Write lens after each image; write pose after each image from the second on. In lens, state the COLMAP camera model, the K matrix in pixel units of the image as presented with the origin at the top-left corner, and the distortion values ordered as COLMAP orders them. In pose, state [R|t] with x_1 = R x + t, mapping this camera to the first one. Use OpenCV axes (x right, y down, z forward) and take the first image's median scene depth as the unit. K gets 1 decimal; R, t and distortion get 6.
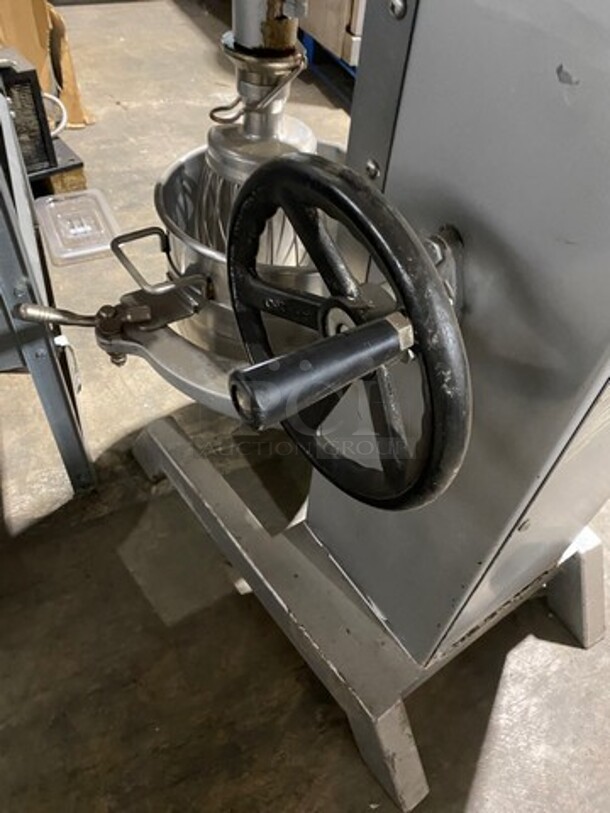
lens RADIAL K [[614.6, 0, 310.4], [0, 614.6, 402.3], [0, 0, 1]] dist [0.000639, 0.007310]
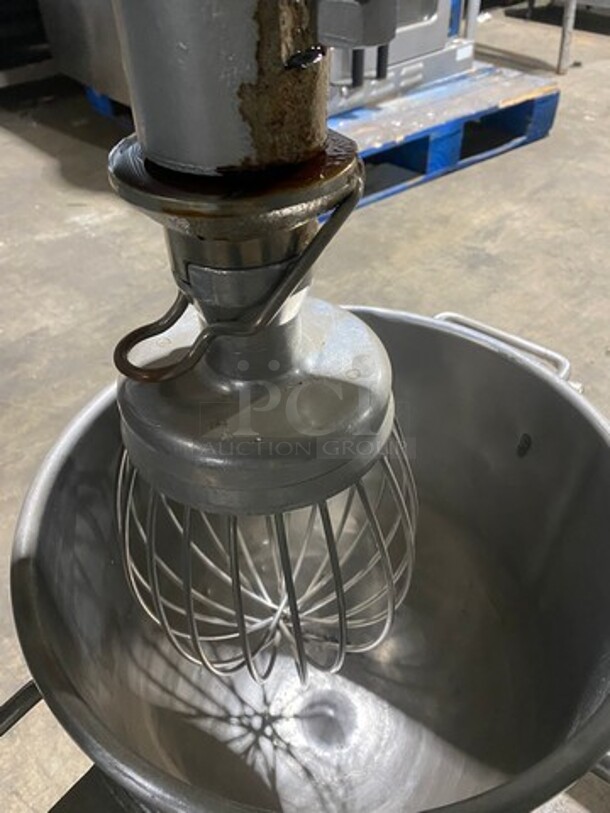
lens RADIAL K [[614.6, 0, 306.8], [0, 614.6, 409.8], [0, 0, 1]] dist [0.000639, 0.007310]
pose [[0.956417, -0.256740, 0.139106, -0.084915], [0.267861, 0.961063, -0.067883, -0.286994], [-0.116261, 0.102185, 0.987948, 0.469964]]
